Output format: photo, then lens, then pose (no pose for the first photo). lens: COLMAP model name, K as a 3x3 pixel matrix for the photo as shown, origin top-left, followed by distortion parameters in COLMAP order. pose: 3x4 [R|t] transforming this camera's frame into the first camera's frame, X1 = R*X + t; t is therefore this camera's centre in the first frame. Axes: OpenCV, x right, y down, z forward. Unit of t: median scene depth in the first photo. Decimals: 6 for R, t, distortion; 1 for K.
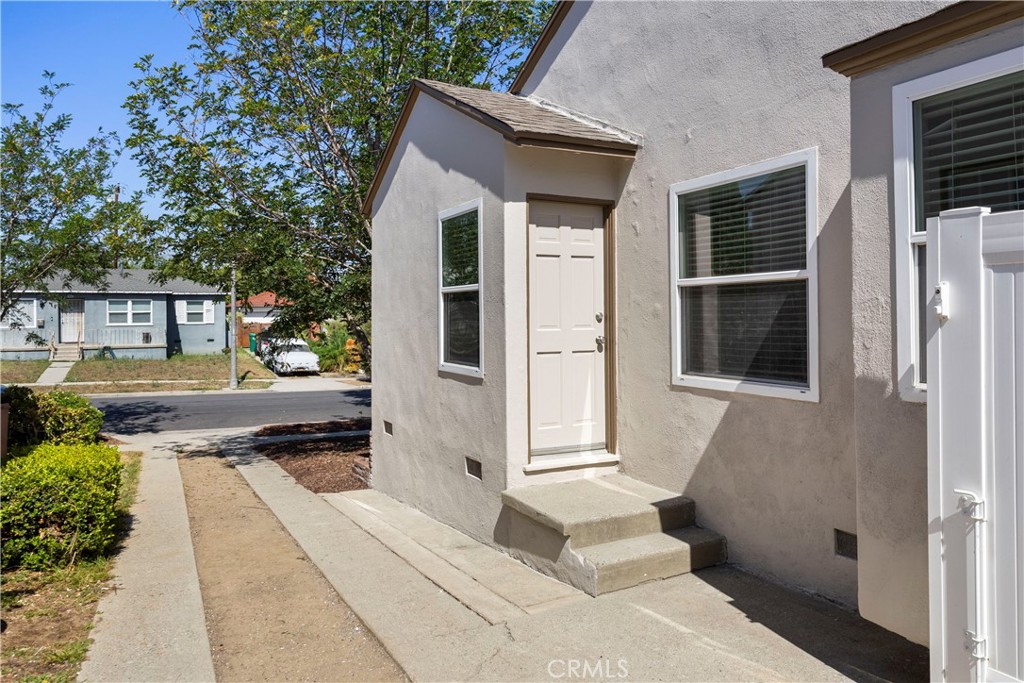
lens RADIAL K [[690.0, 0, 512.8], [0, 690.0, 312.6], [0, 0, 1]] dist [-0.003929, -0.000170]
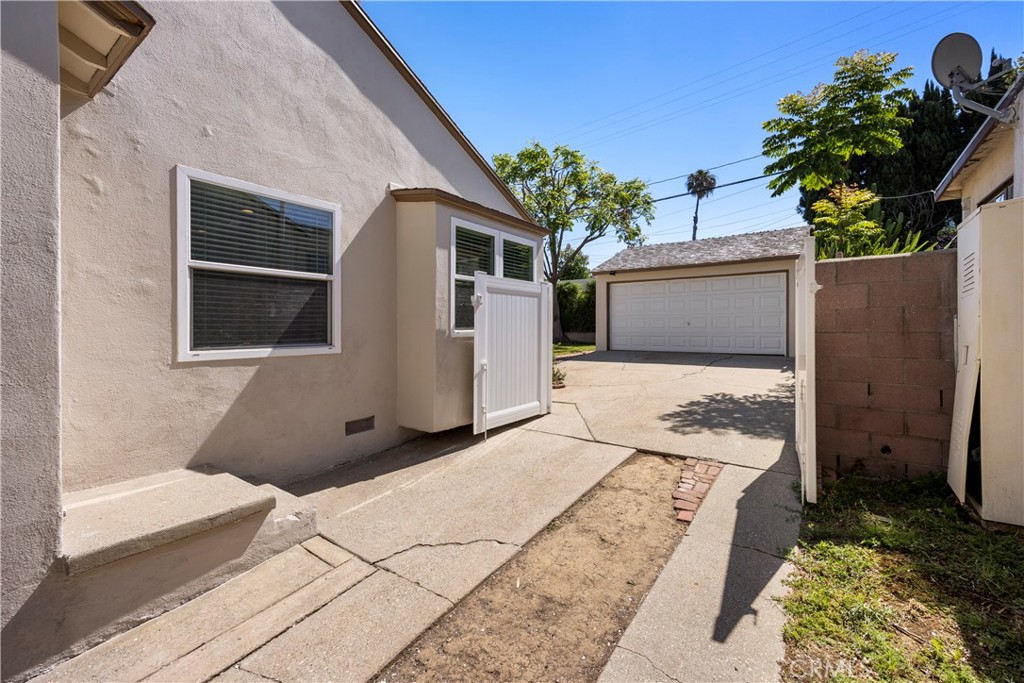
lens RADIAL K [[428.8, 0, 511.9], [0, 428.8, 327.6], [0, 0, 1]] dist [0.034328, -0.000010]
pose [[-0.443776, 0.008004, 0.896102, -0.685579], [-0.001527, 0.999952, -0.009688, 0.071940], [-0.896136, -0.005667, -0.443743, 1.035731]]
